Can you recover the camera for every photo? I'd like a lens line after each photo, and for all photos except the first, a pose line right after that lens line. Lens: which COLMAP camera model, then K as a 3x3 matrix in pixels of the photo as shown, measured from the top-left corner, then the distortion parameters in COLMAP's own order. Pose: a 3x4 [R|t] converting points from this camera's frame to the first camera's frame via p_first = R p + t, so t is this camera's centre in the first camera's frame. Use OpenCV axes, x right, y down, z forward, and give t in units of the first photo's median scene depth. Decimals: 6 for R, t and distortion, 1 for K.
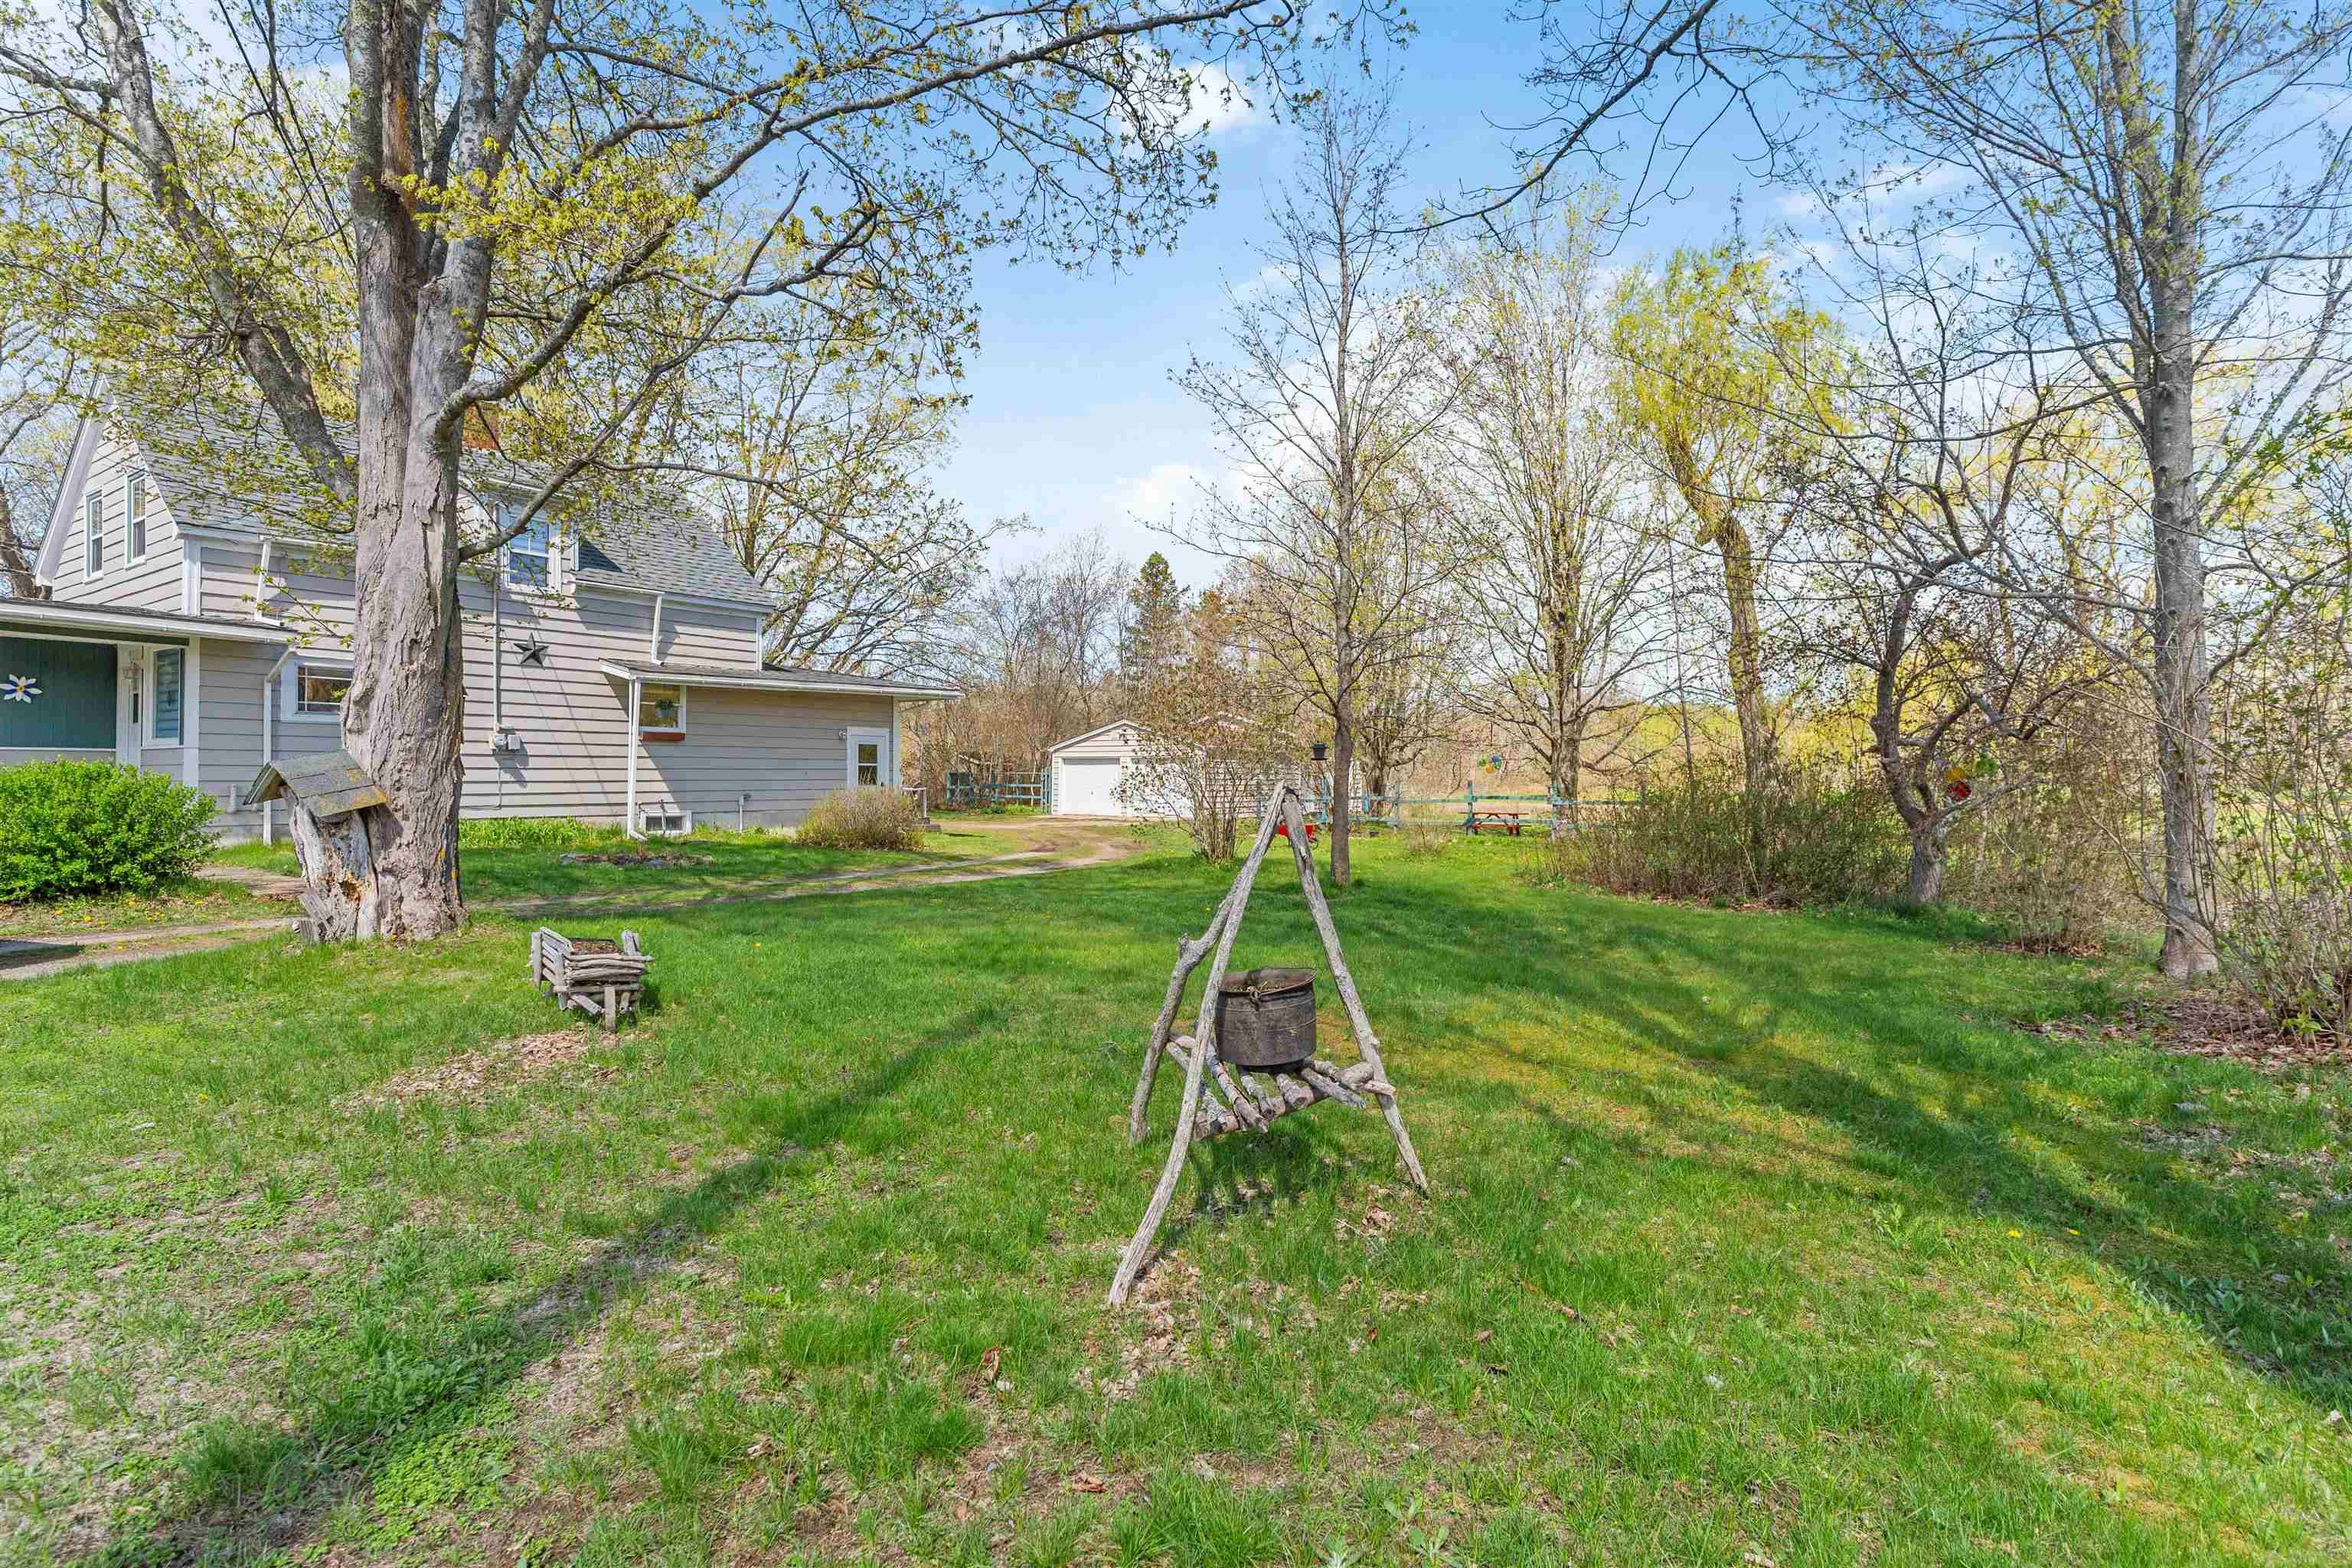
lens RADIAL K [[1158.7, 0, 1186.2], [0, 1158.7, 780.4], [0, 0, 1]] dist [0.000586, 0.000131]
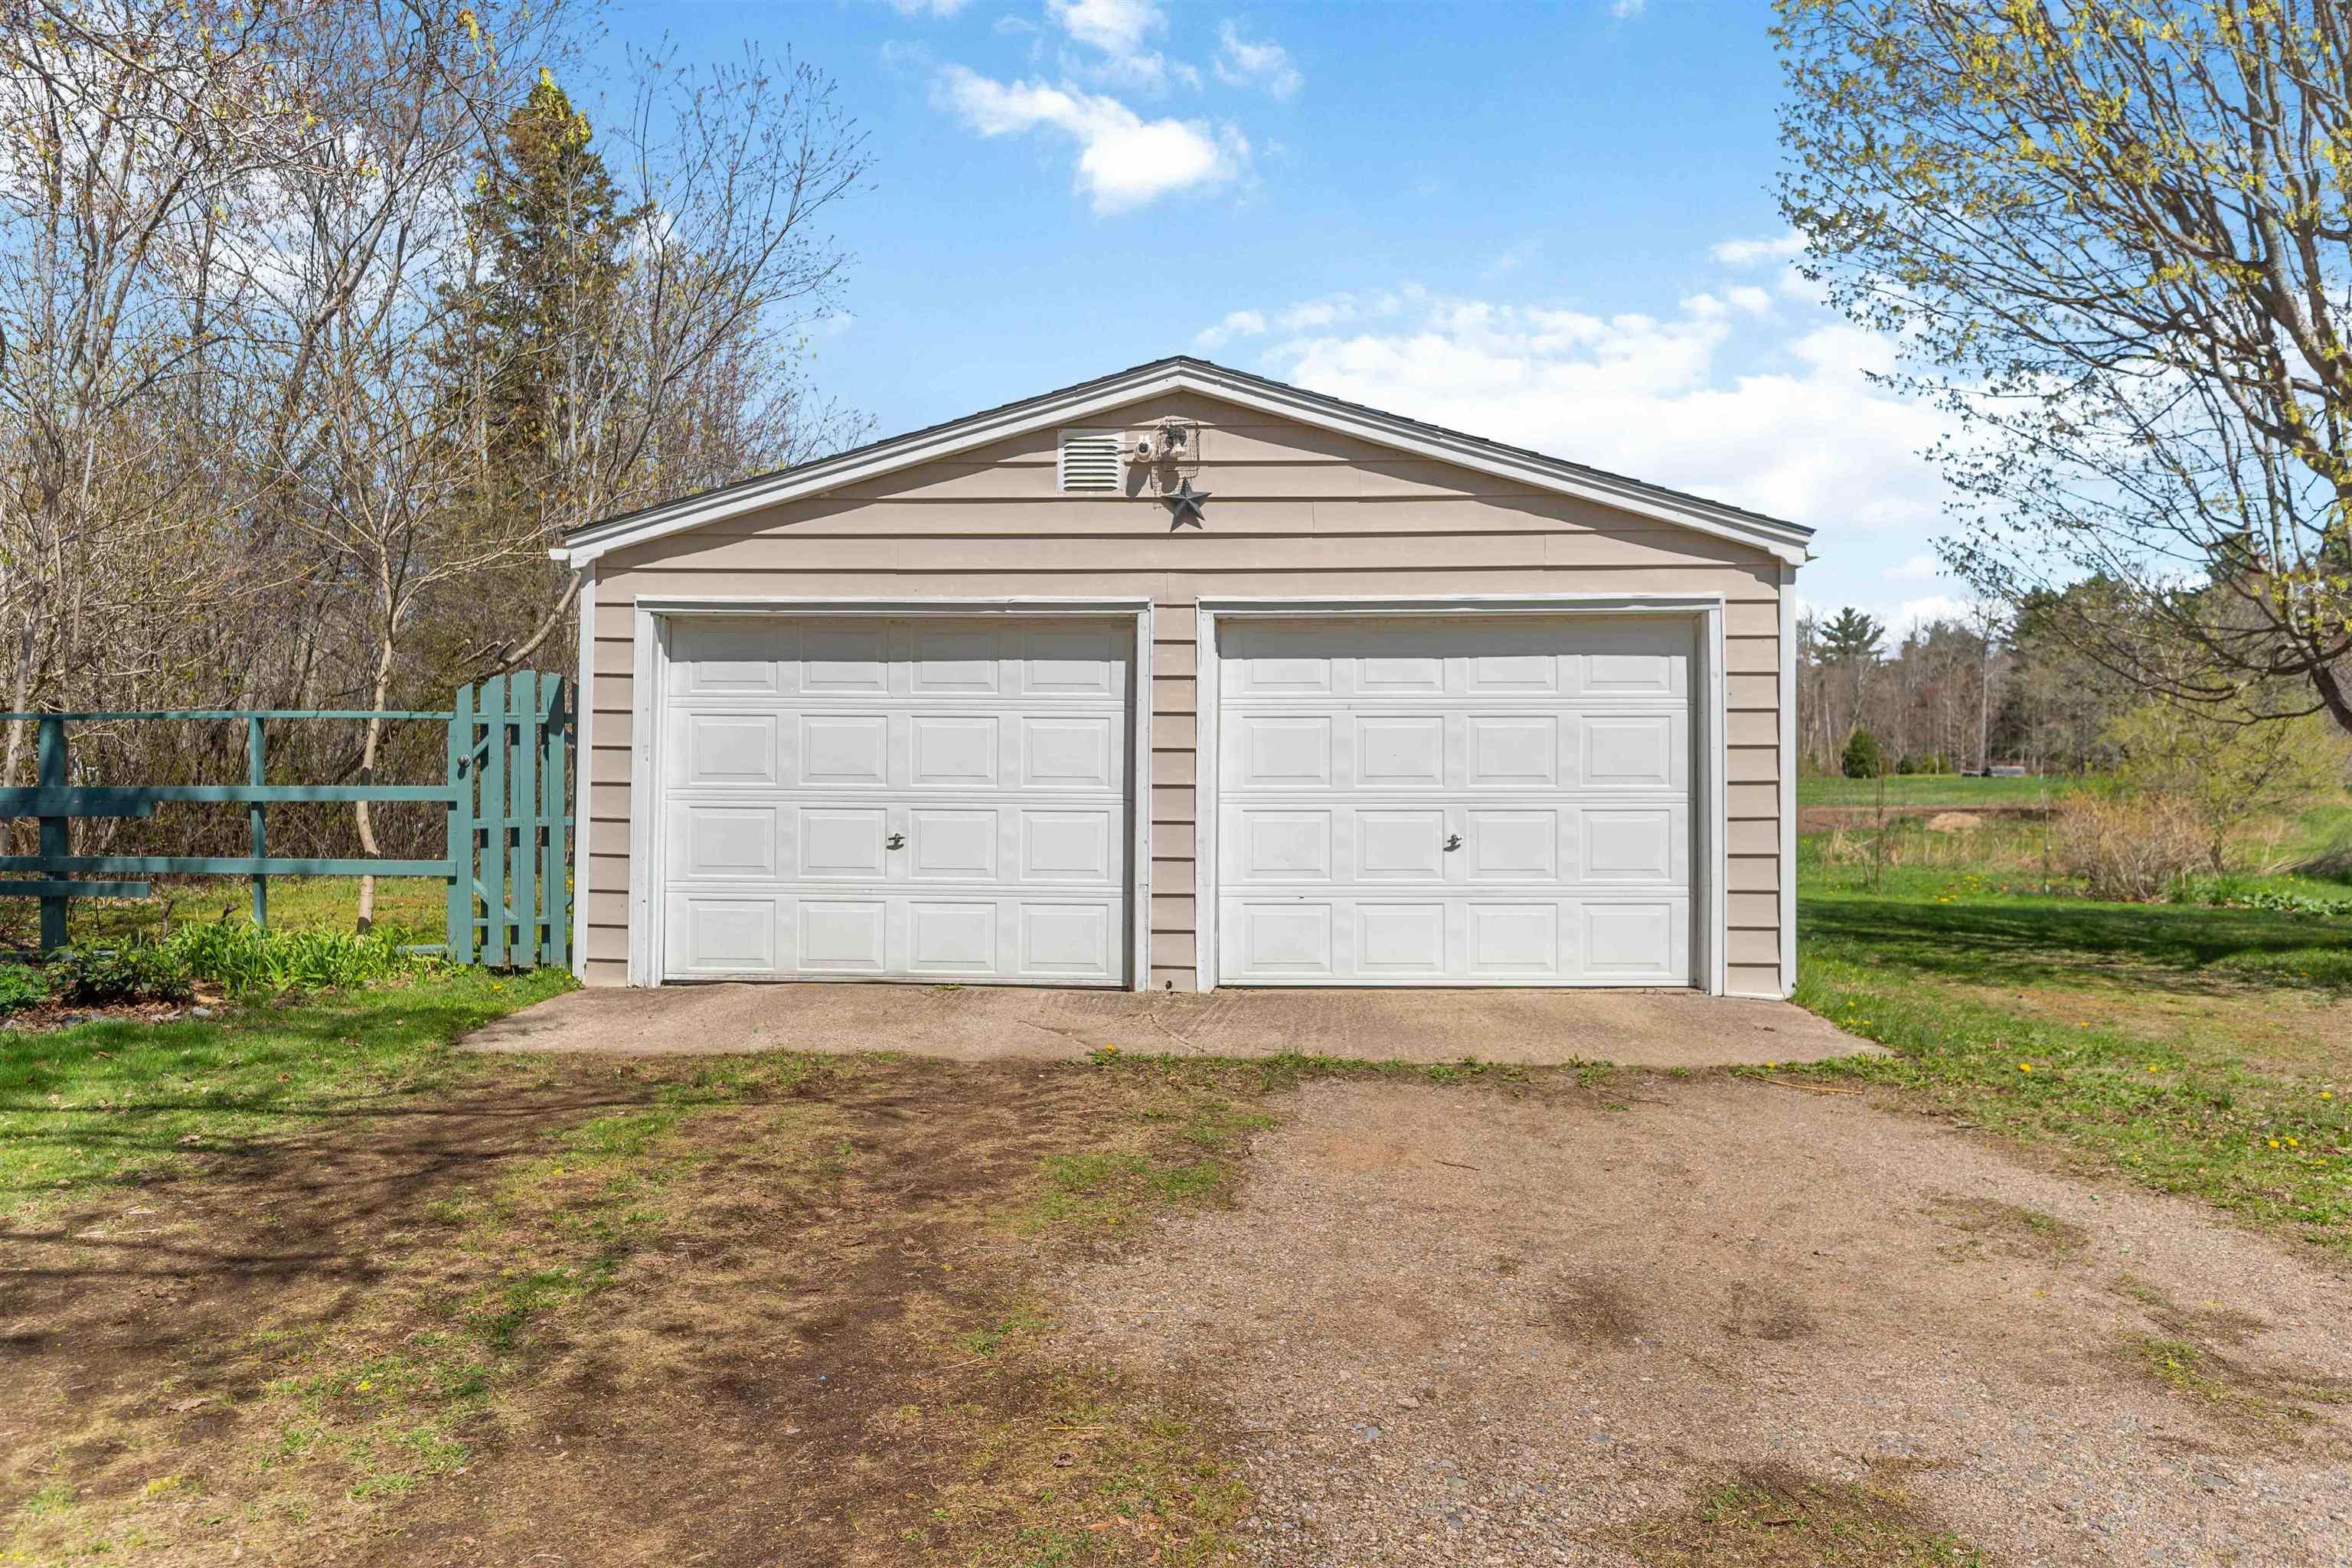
lens RADIAL K [[1481.9, 0, 1185.1], [0, 1481.9, 783.3], [0, 0, 1]] dist [-0.007228, -0.000093]
pose [[0.846662, -0.009588, 0.532044, -0.317171], [0.001762, 0.999883, 0.015216, 0.000502], [-0.532128, -0.011945, 0.846580, 1.667408]]
